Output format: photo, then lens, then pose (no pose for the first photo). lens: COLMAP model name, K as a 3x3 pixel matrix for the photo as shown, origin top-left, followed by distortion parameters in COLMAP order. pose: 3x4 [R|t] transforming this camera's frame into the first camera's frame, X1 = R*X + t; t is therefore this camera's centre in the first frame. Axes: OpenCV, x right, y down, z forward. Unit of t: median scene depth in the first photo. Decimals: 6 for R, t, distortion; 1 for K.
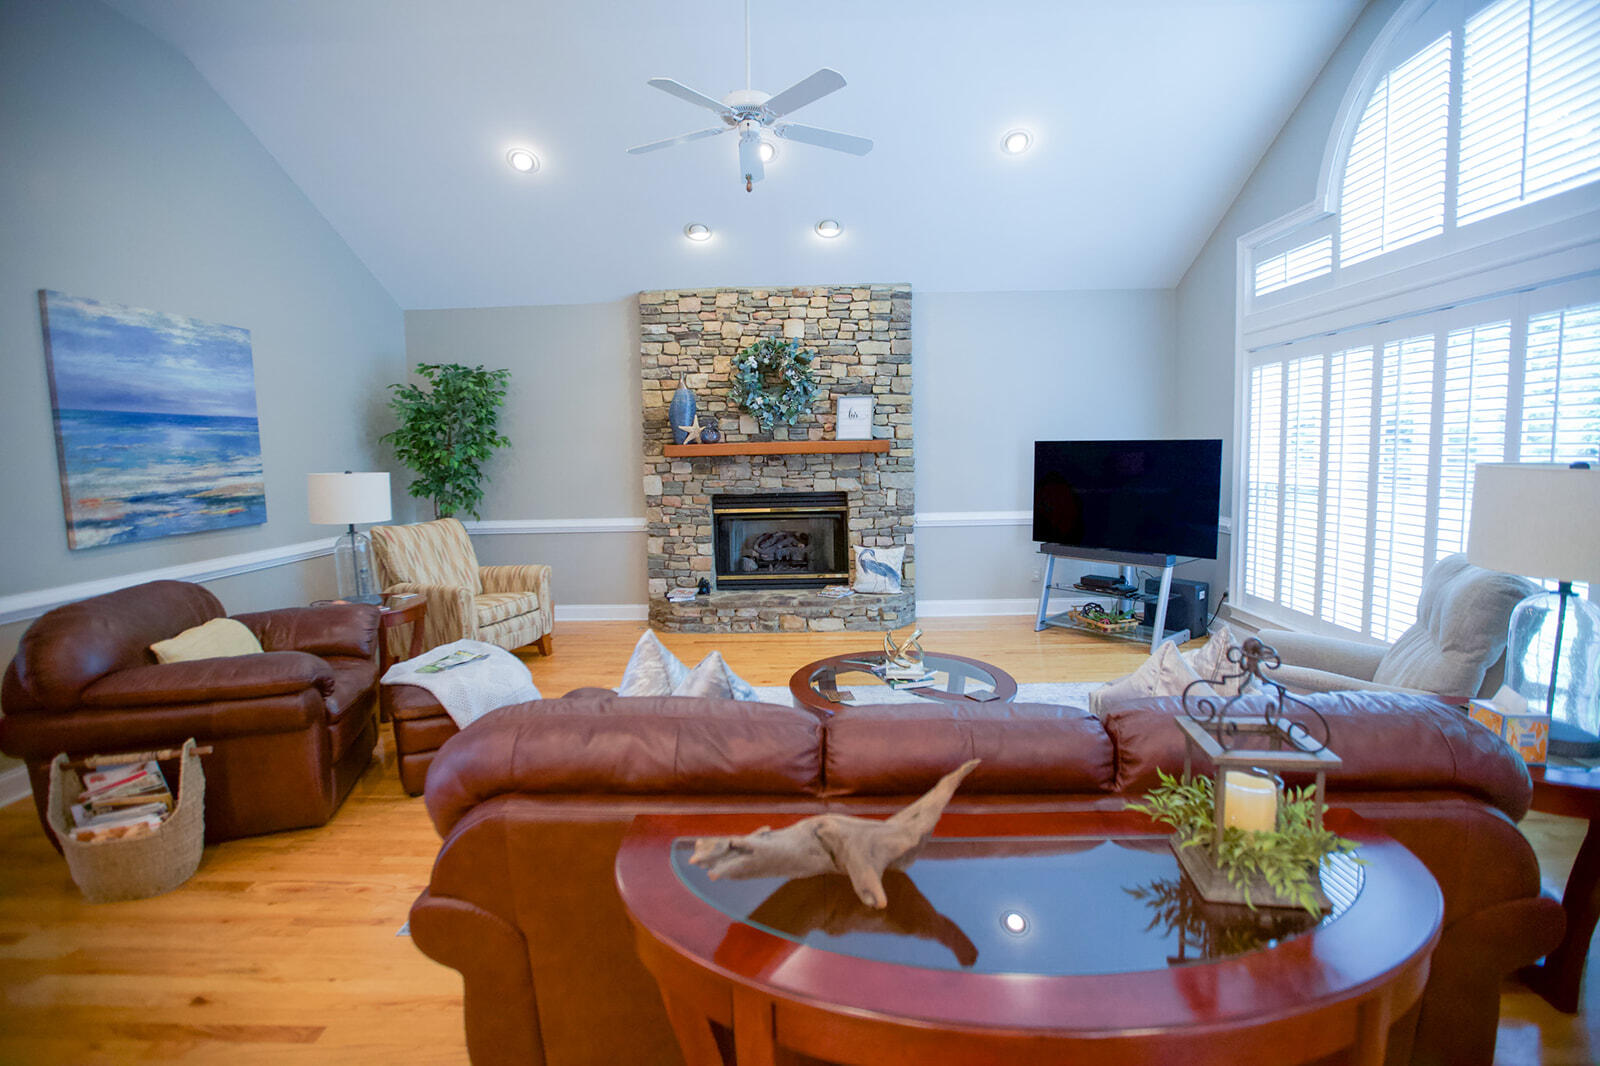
lens RADIAL K [[760.8, 0, 800.0], [0, 760.8, 533.0], [0, 0, 1]] dist [0.000572, 0.000115]
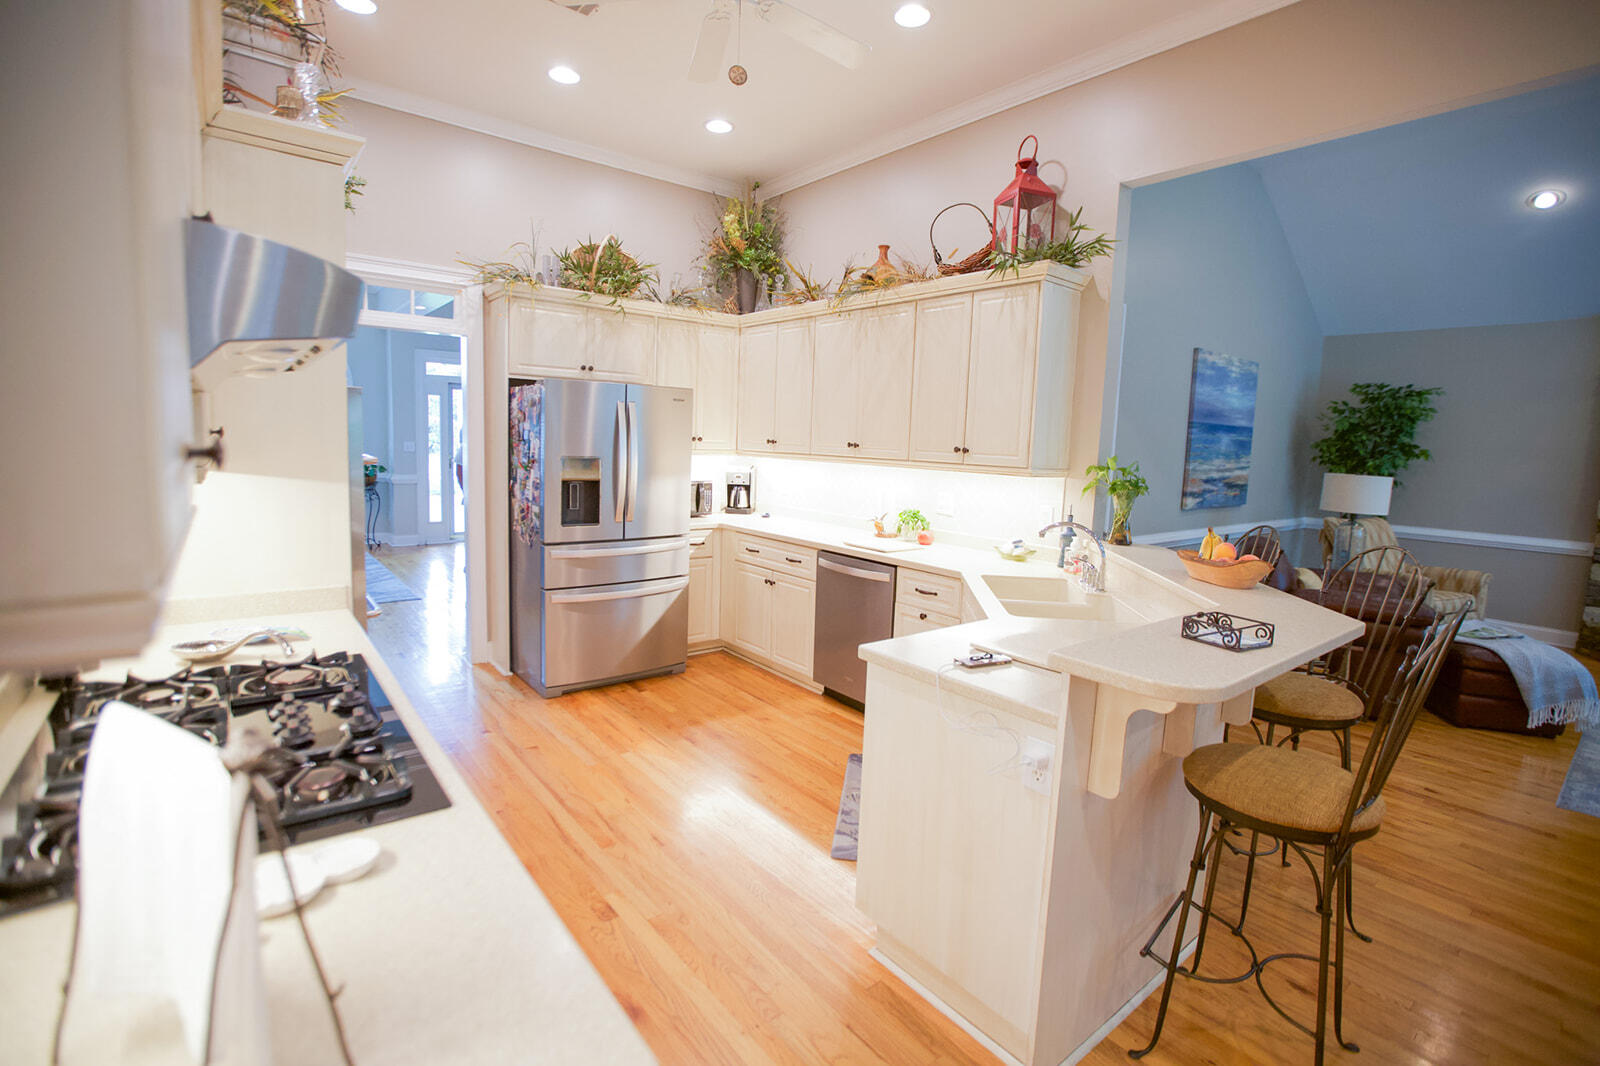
lens RADIAL K [[727.4, 0, 800.0], [0, 727.4, 533.0], [0, 0, 1]] dist [-0.051913, 0.000441]
pose [[0.632806, 0.143064, -0.760979, -0.232768], [-0.133539, 0.988221, 0.074739, 0.048663], [0.762708, 0.054325, 0.644457, -0.430183]]
